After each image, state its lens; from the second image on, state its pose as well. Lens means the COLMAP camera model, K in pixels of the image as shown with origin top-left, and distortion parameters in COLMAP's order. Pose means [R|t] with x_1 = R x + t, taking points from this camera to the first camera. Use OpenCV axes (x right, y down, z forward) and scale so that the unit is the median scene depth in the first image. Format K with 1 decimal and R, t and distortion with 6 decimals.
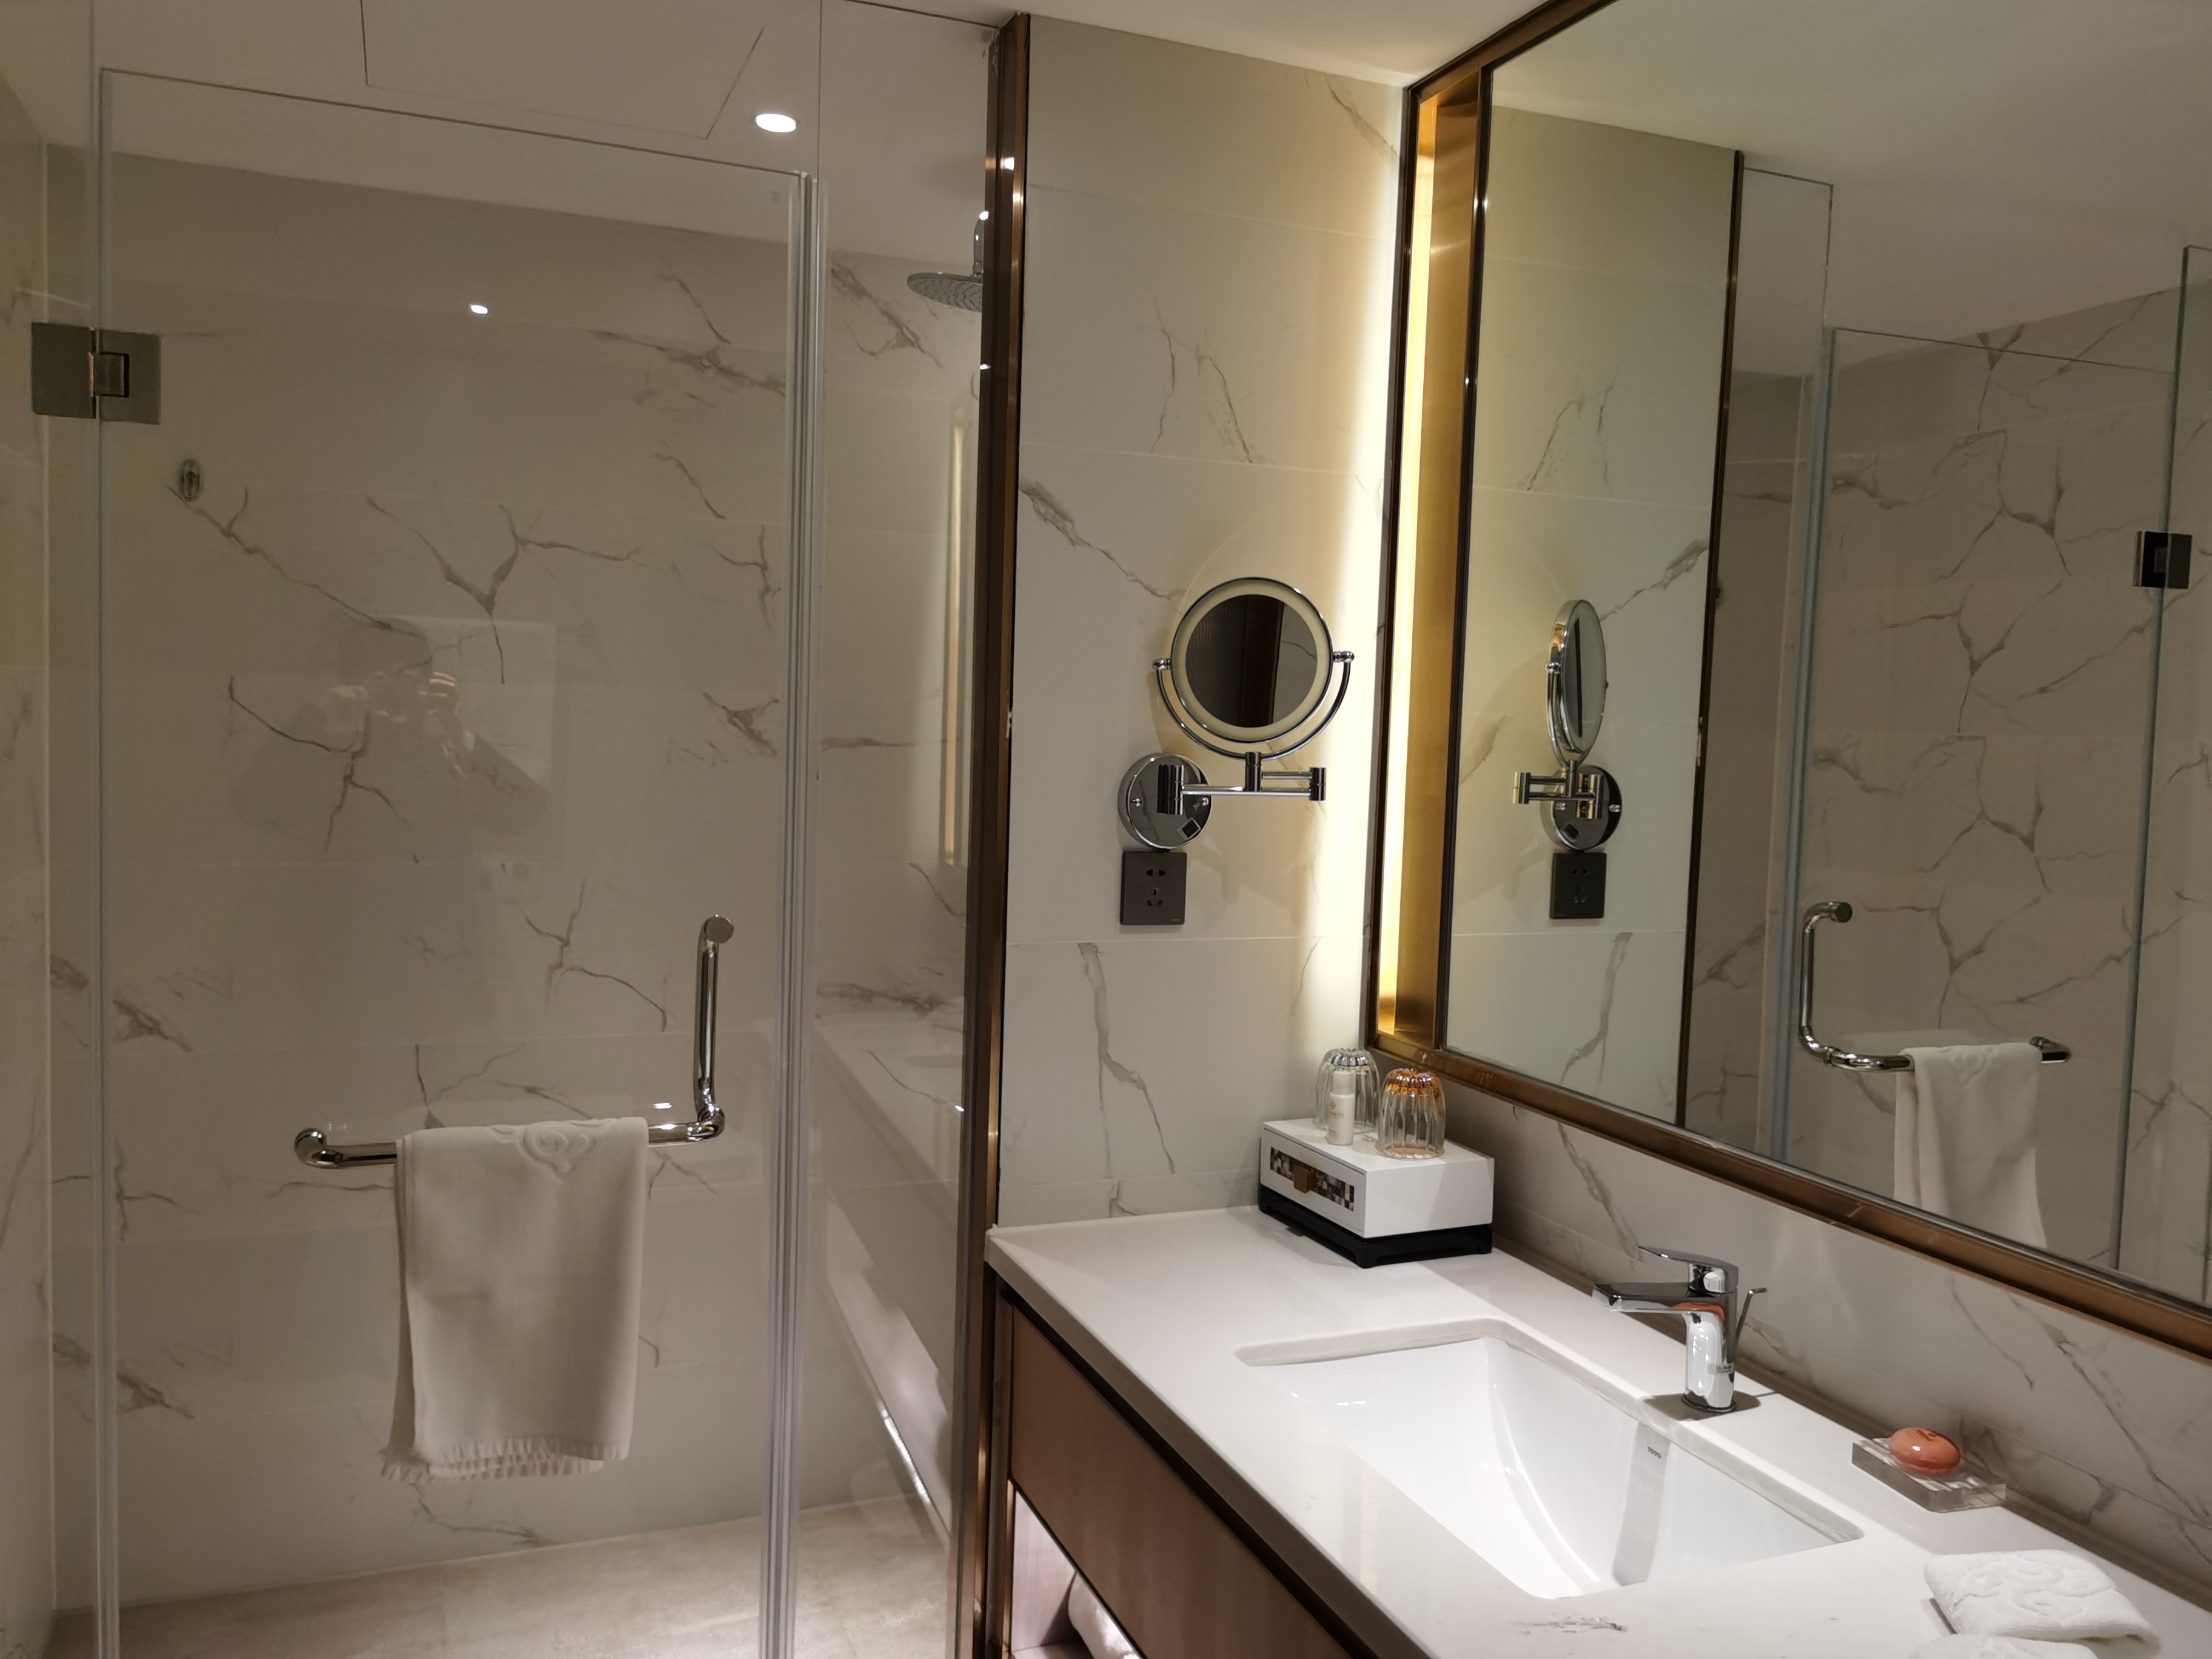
lens RADIAL K [[1716.1, 0, 1105.5], [0, 1716.1, 827.4], [0, 0, 1]] dist [0.001273, -0.001804]
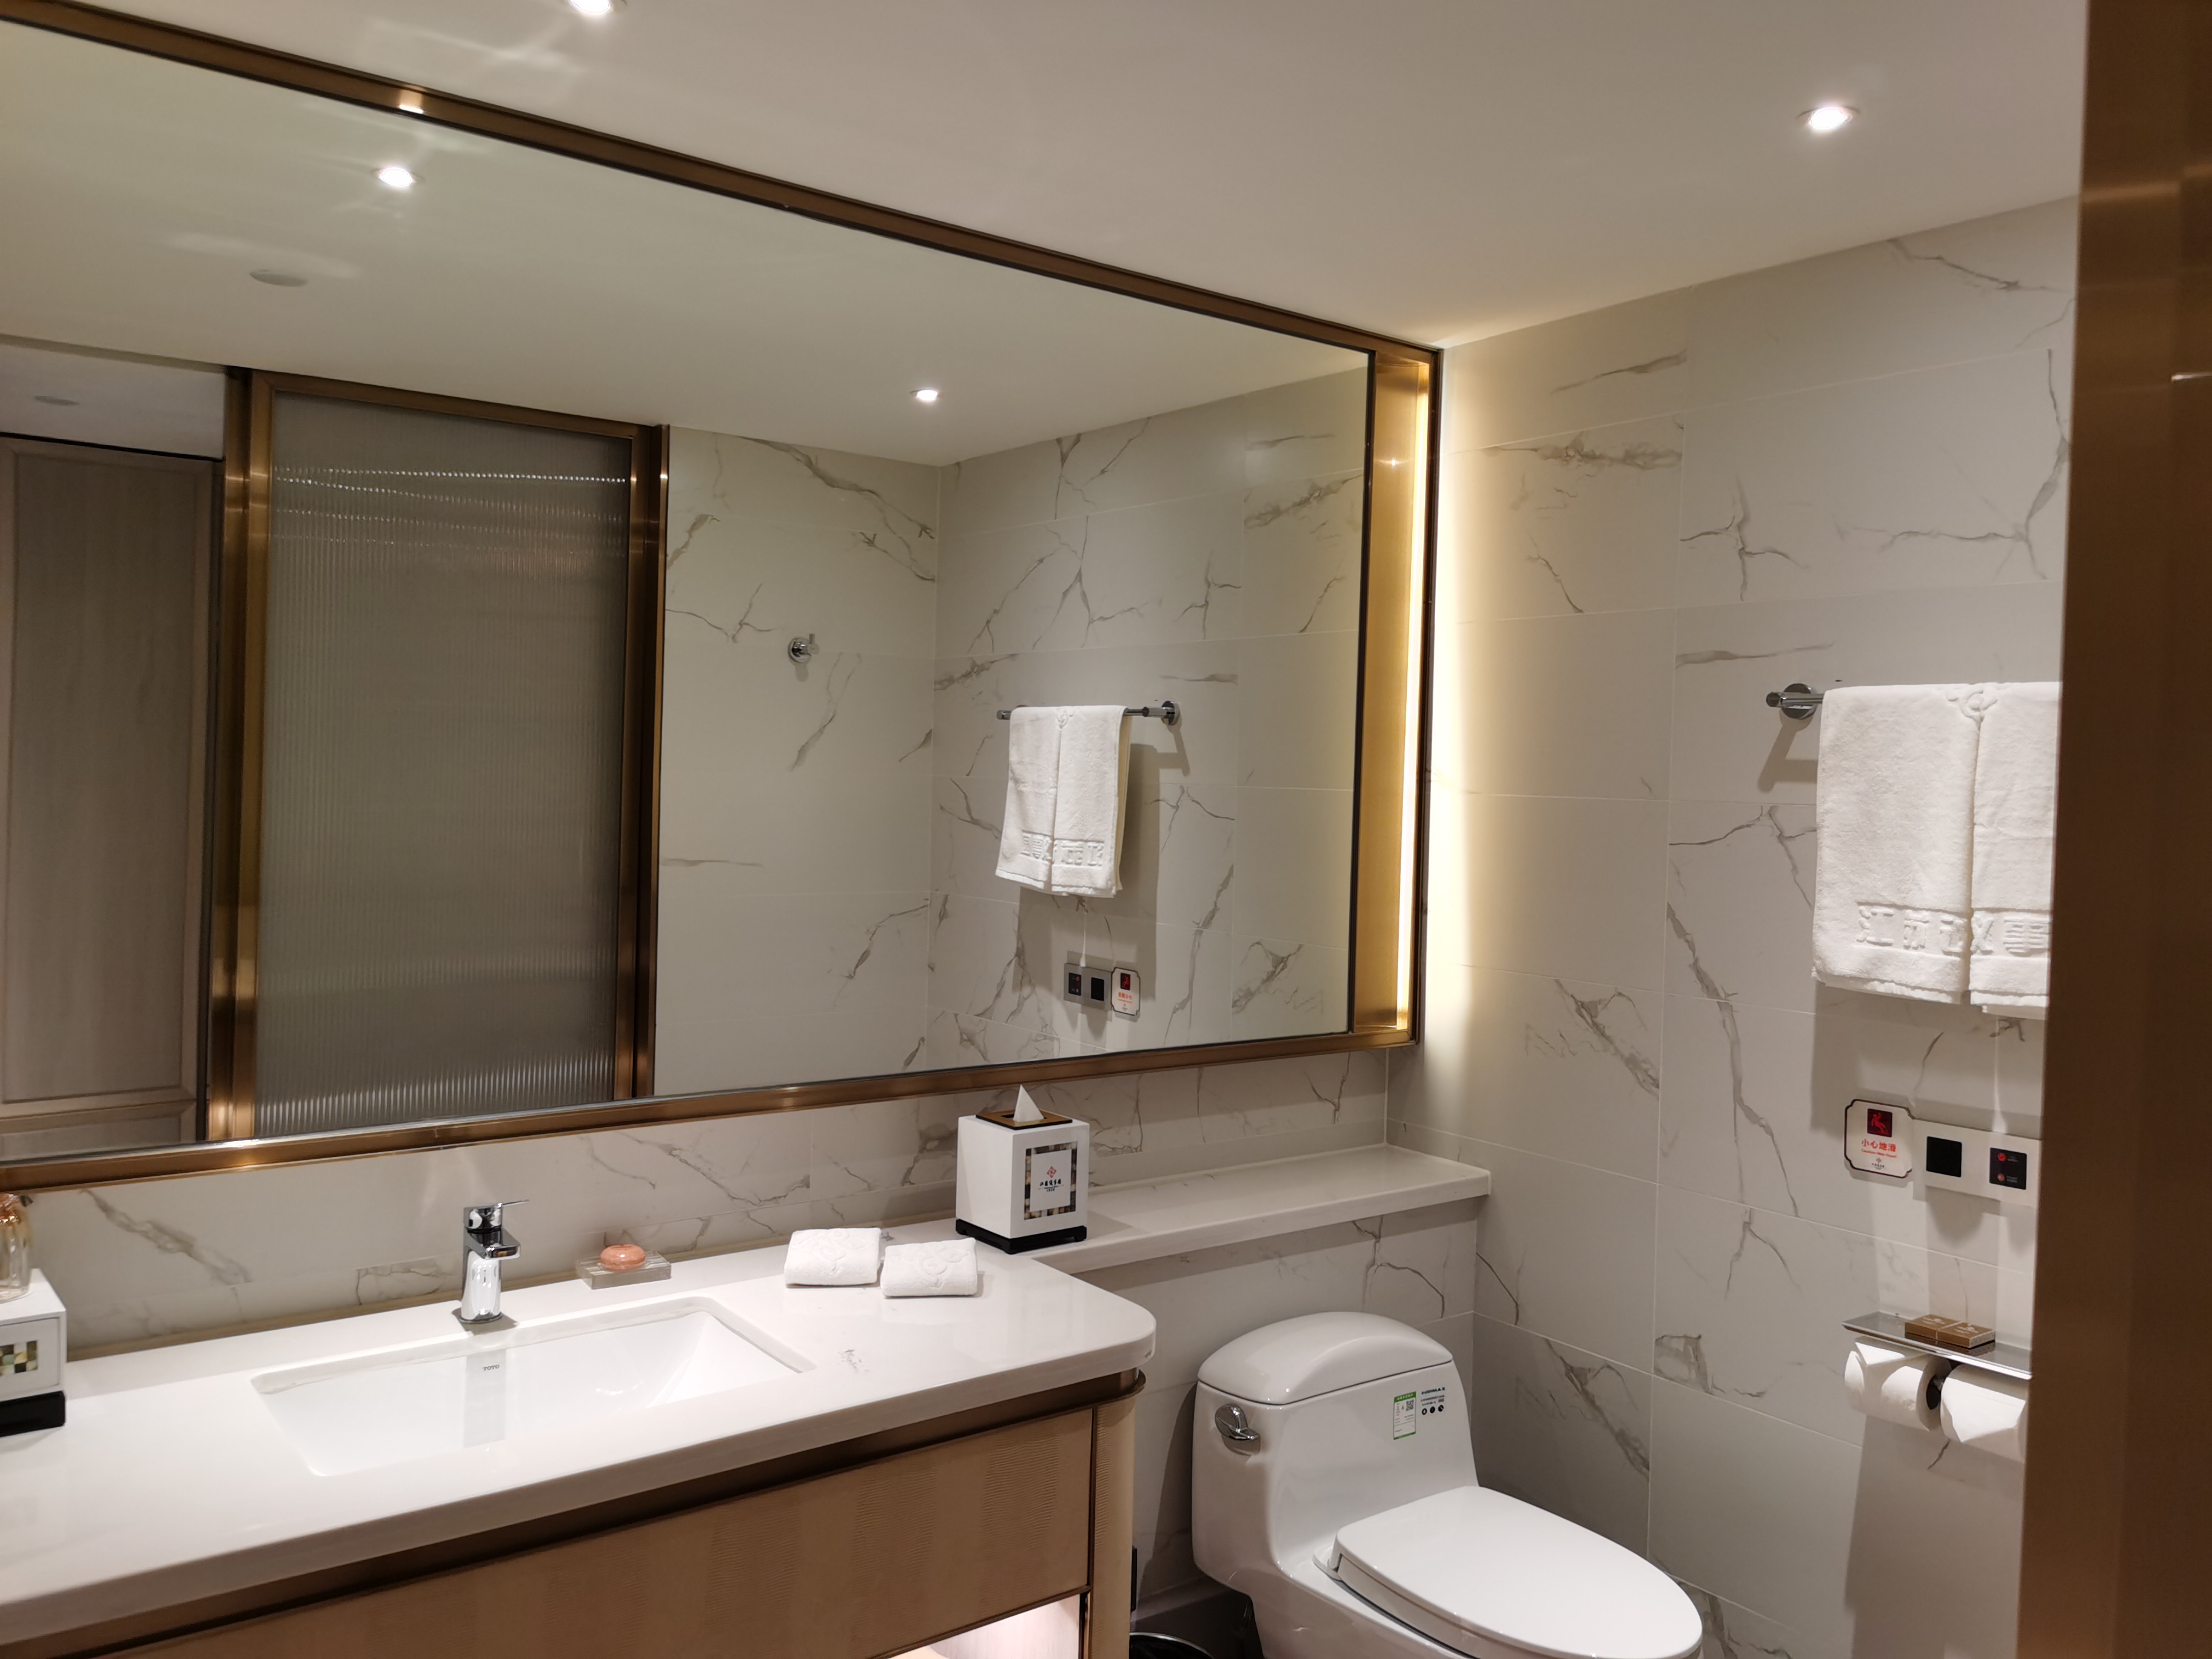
lens RADIAL K [[1716.1, 0, 1105.1], [0, 1716.1, 826.3], [0, 0, 1]] dist [0.001273, -0.001804]
pose [[-0.271710, -0.069270, 0.959883, -0.915214], [0.026732, 0.996478, 0.079478, -0.108192], [-0.962008, 0.047254, -0.268901, 0.836933]]
